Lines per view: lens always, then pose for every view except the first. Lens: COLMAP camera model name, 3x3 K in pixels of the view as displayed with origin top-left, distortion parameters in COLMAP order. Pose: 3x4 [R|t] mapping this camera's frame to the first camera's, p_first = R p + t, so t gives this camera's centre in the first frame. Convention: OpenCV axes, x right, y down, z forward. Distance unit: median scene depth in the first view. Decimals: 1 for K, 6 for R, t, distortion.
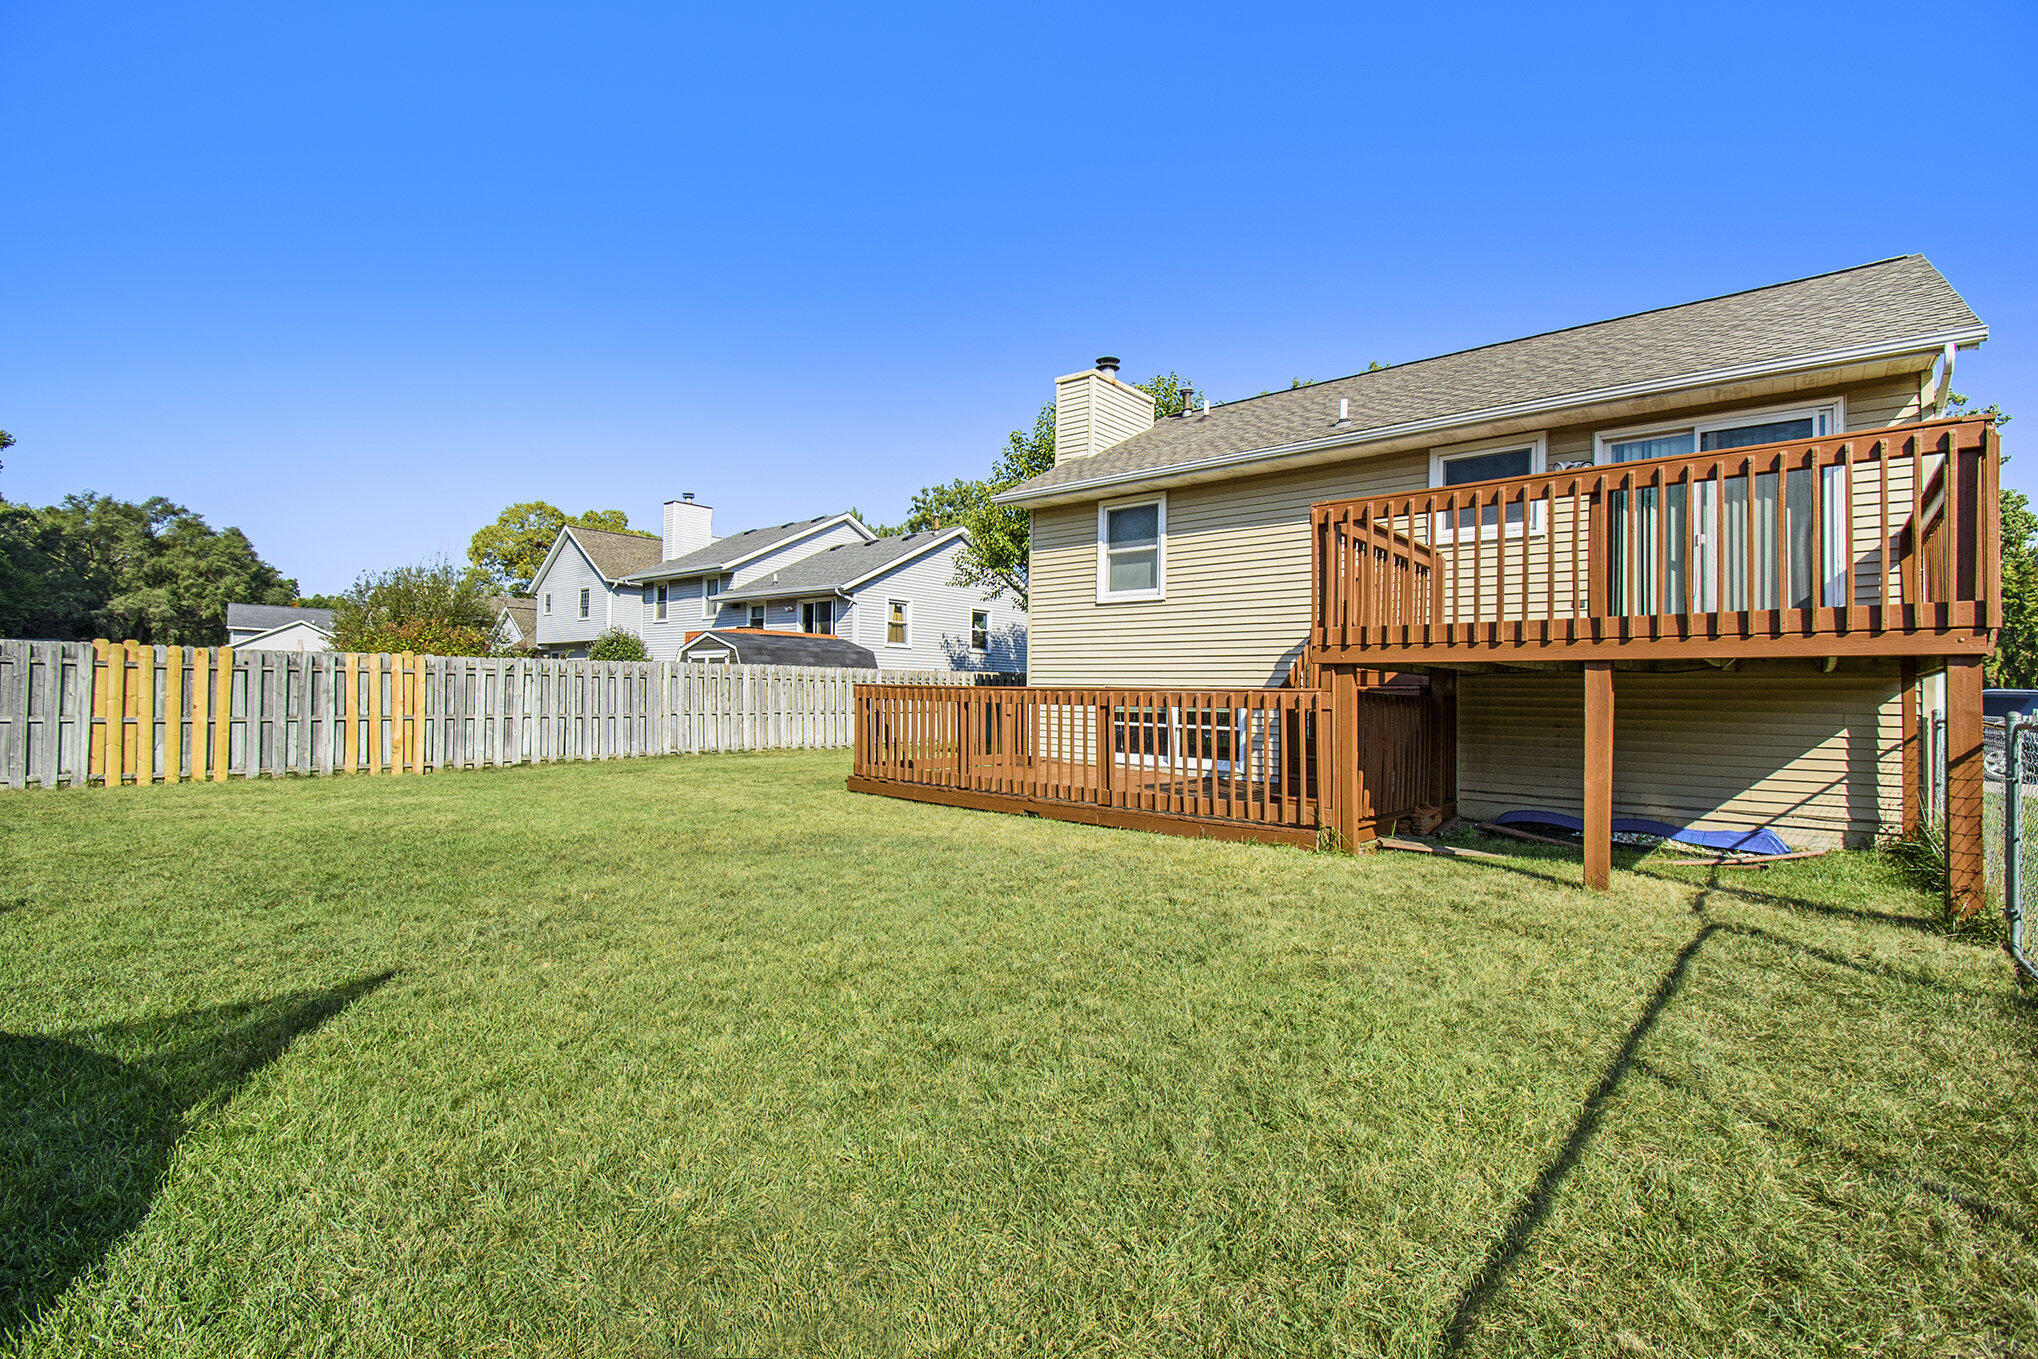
lens RADIAL K [[907.9, 0, 1020.0], [0, 907.9, 686.3], [0, 0, 1]] dist [0.004357, -0.013358]
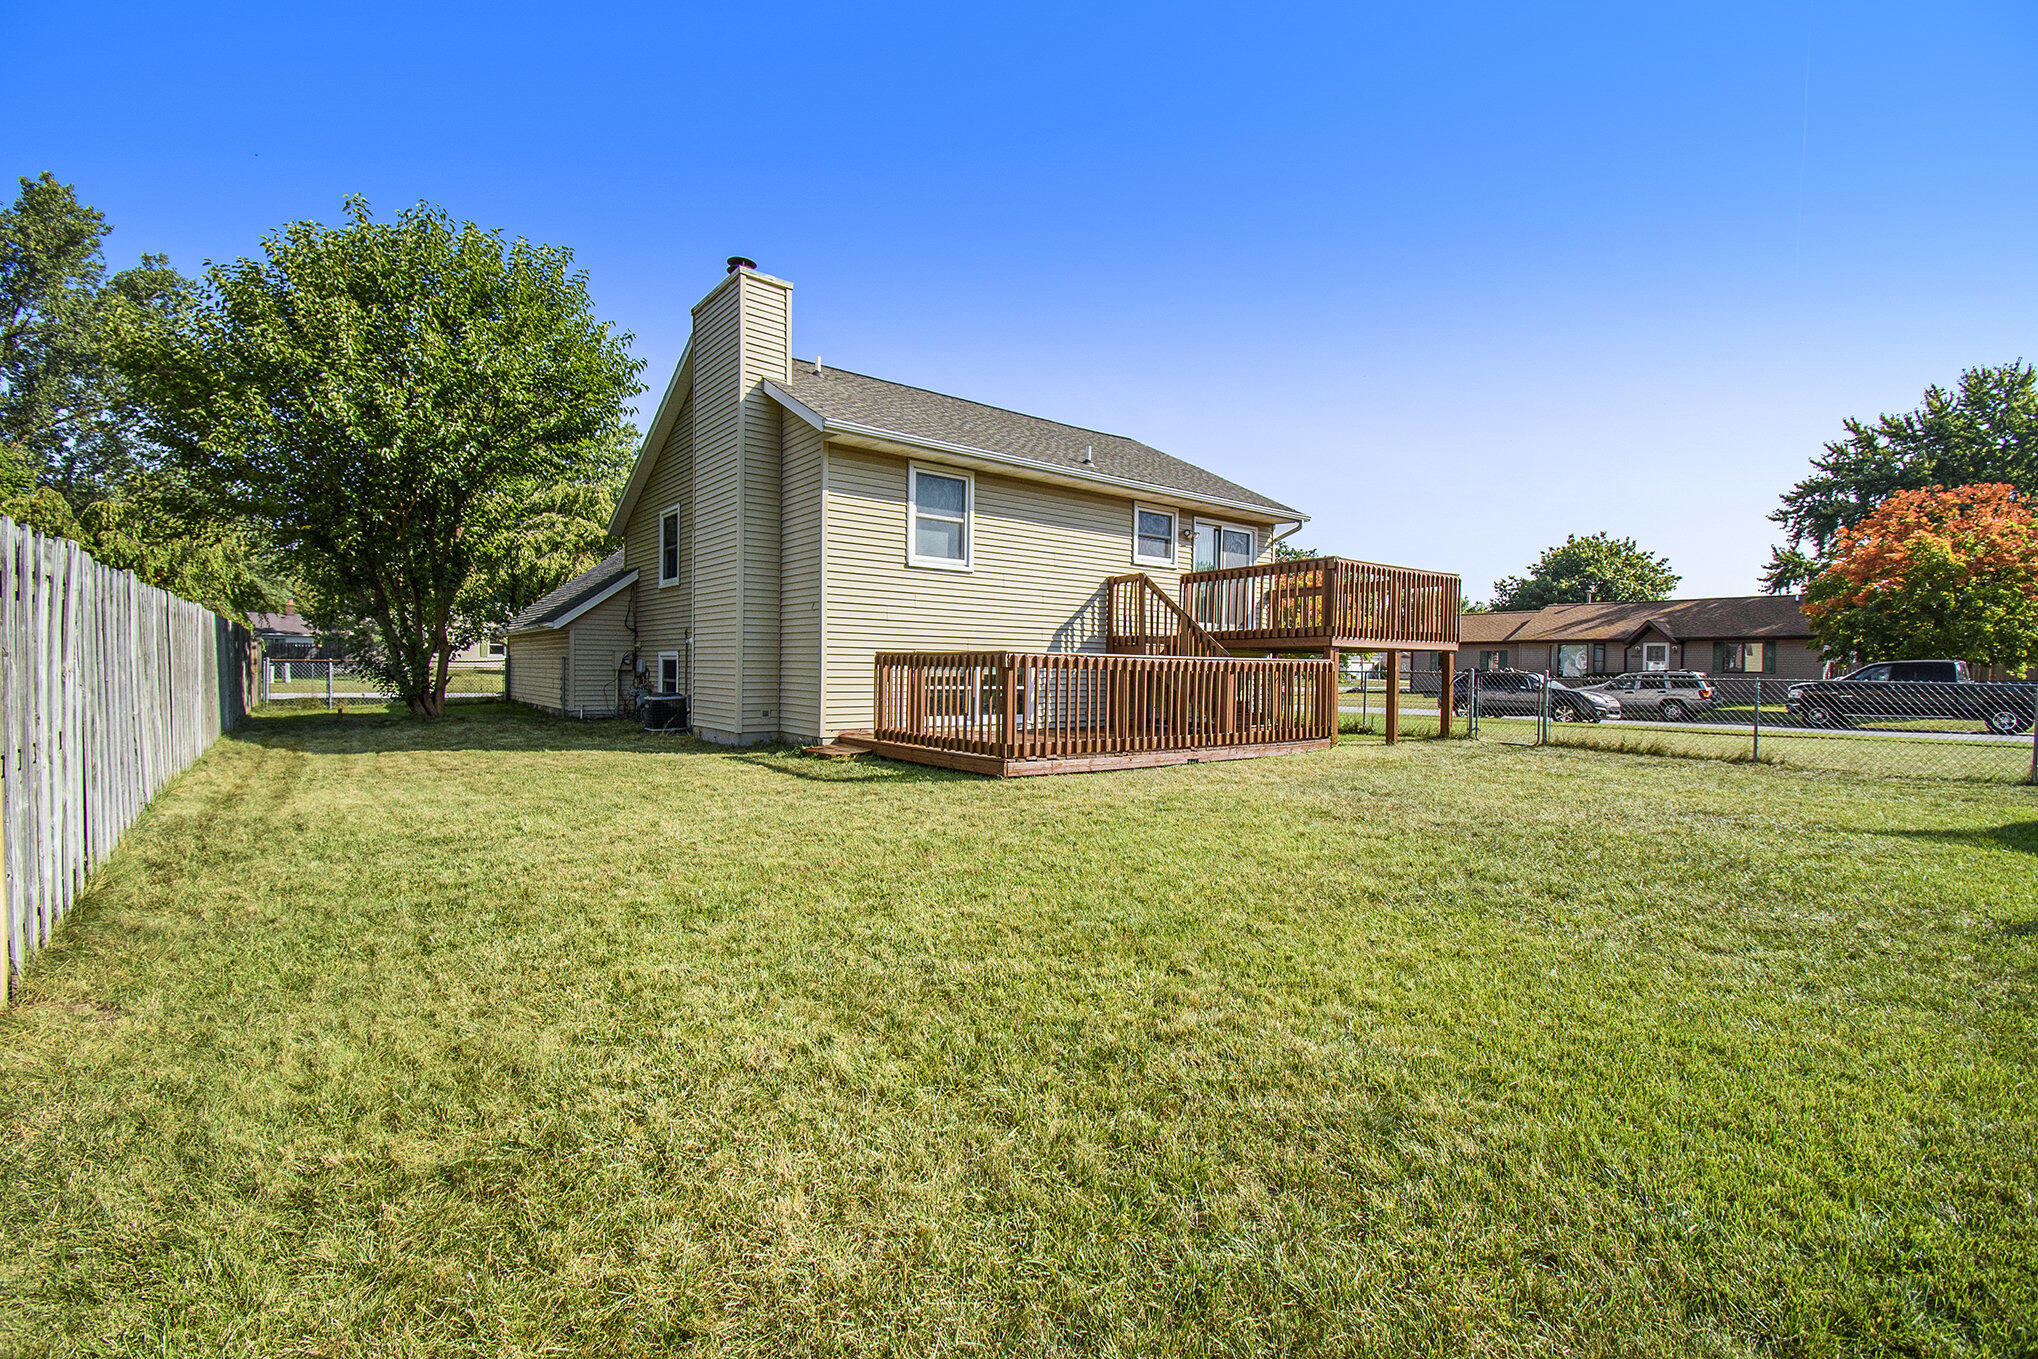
lens RADIAL K [[907.9, 0, 1019.4], [0, 907.9, 684.8], [0, 0, 1]] dist [0.004357, -0.013358]
pose [[0.177300, -0.030885, 0.983672, -0.901787], [-0.021638, 0.999144, 0.035271, 0.000241], [-0.983919, -0.027538, 0.176480, 0.745431]]
